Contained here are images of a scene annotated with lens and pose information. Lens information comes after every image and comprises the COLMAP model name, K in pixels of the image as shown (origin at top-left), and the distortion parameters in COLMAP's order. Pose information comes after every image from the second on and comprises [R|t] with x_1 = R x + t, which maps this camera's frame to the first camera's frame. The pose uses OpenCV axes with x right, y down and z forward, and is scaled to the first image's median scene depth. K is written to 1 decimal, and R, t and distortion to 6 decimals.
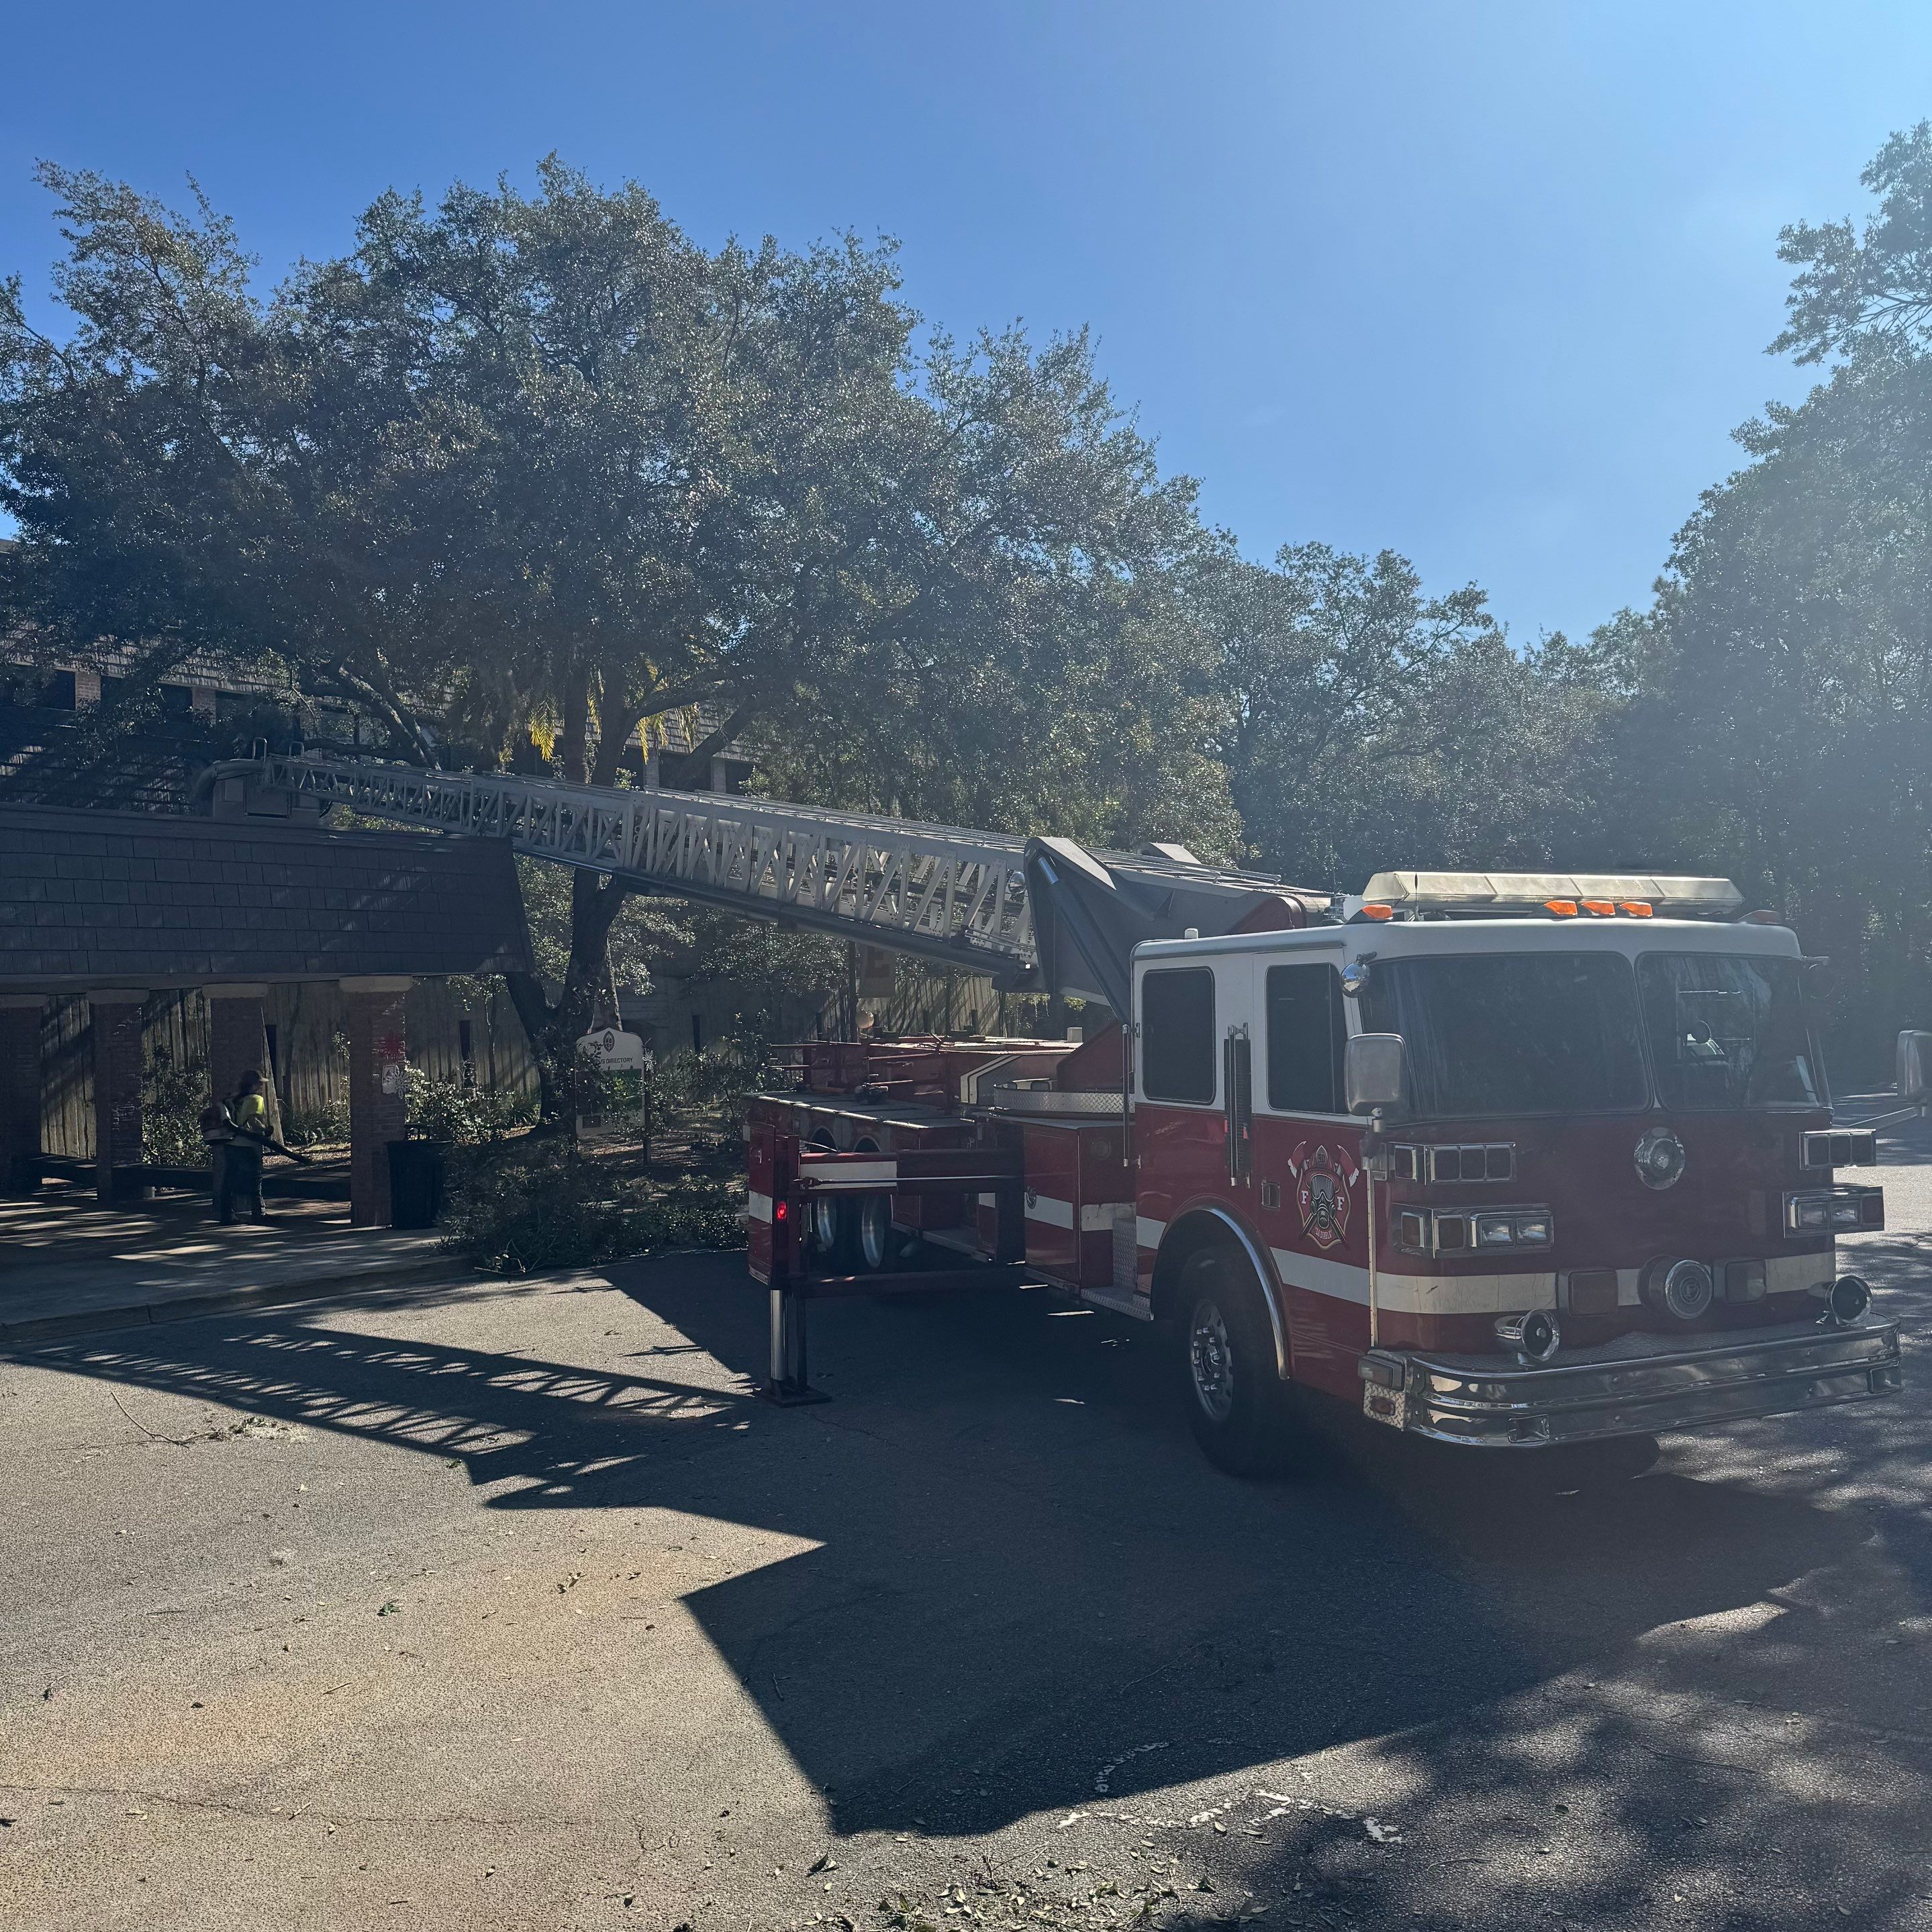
lens RADIAL K [[1609.1, 0, 966.7], [0, 1609.1, 954.7], [0, 0, 1]] dist [0.064001, -0.069864]
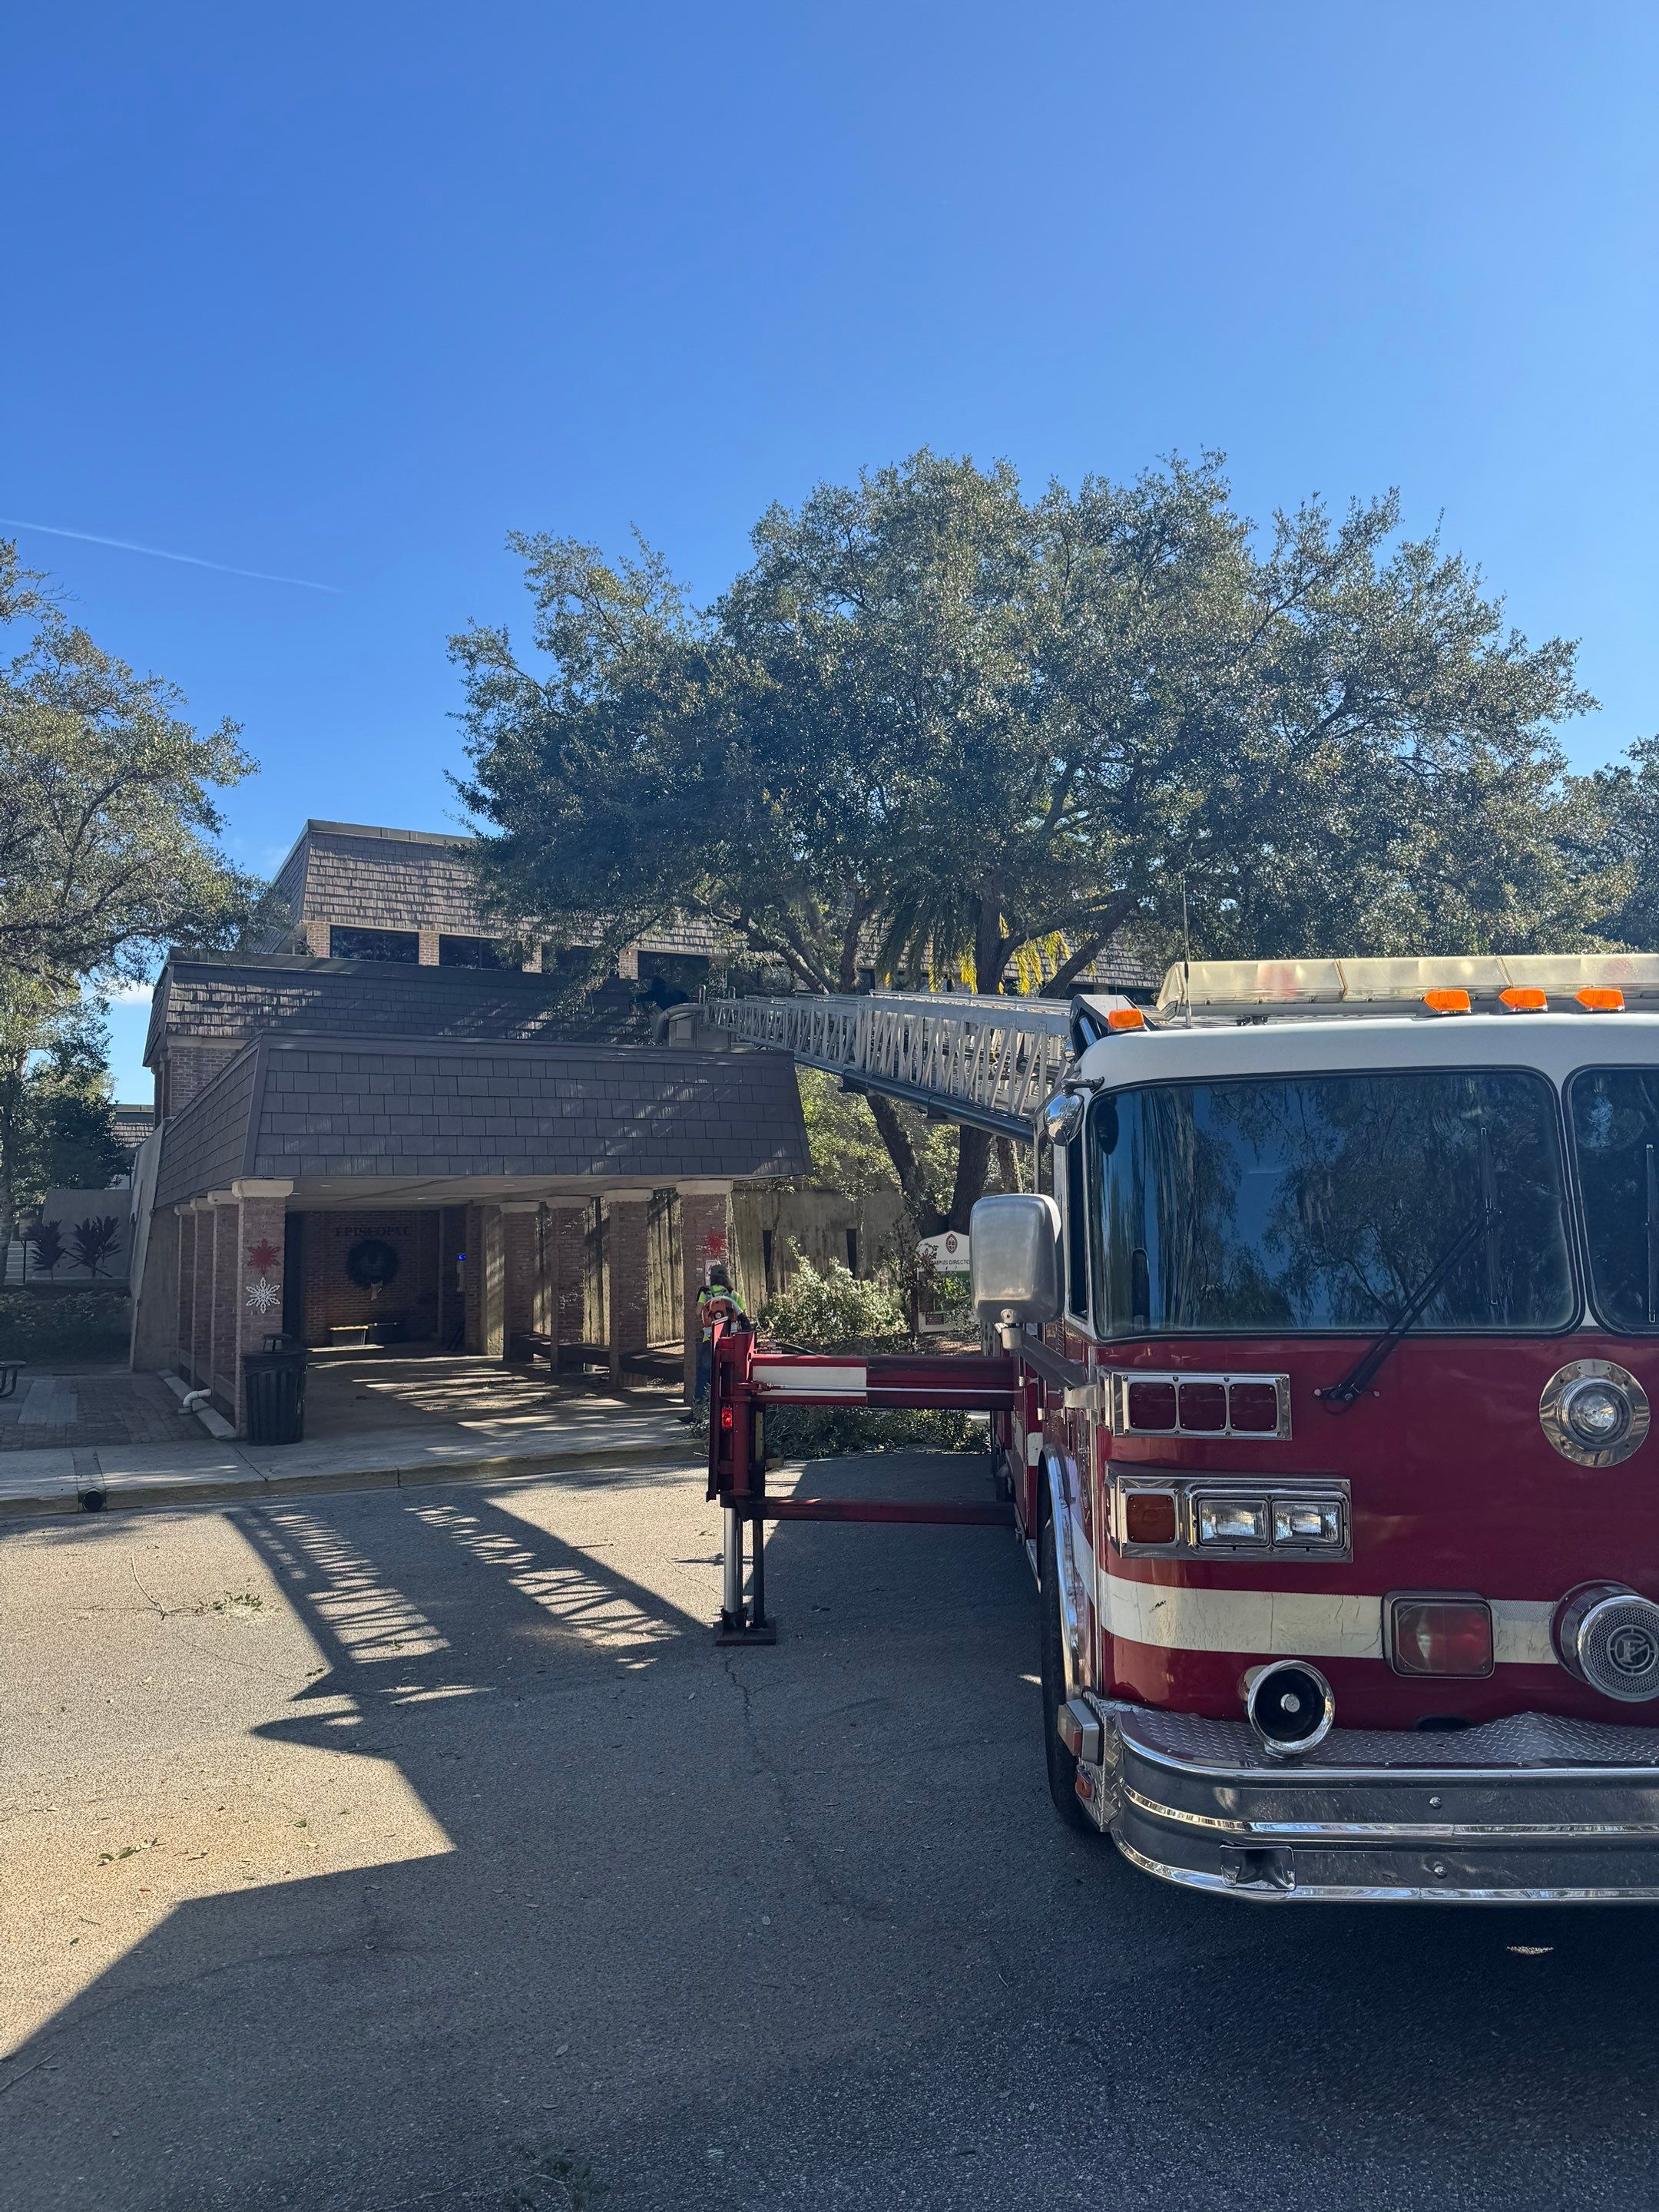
lens RADIAL K [[1453.4, 0, 829.5], [0, 1453.4, 1106.0], [0, 0, 1]] dist [0.058977, -0.077922]
pose [[0.921828, -0.029827, -0.386450, 0.111904], [0.012400, 0.998794, -0.047512, 0.011022], [0.387401, 0.039005, 0.921086, 0.118997]]
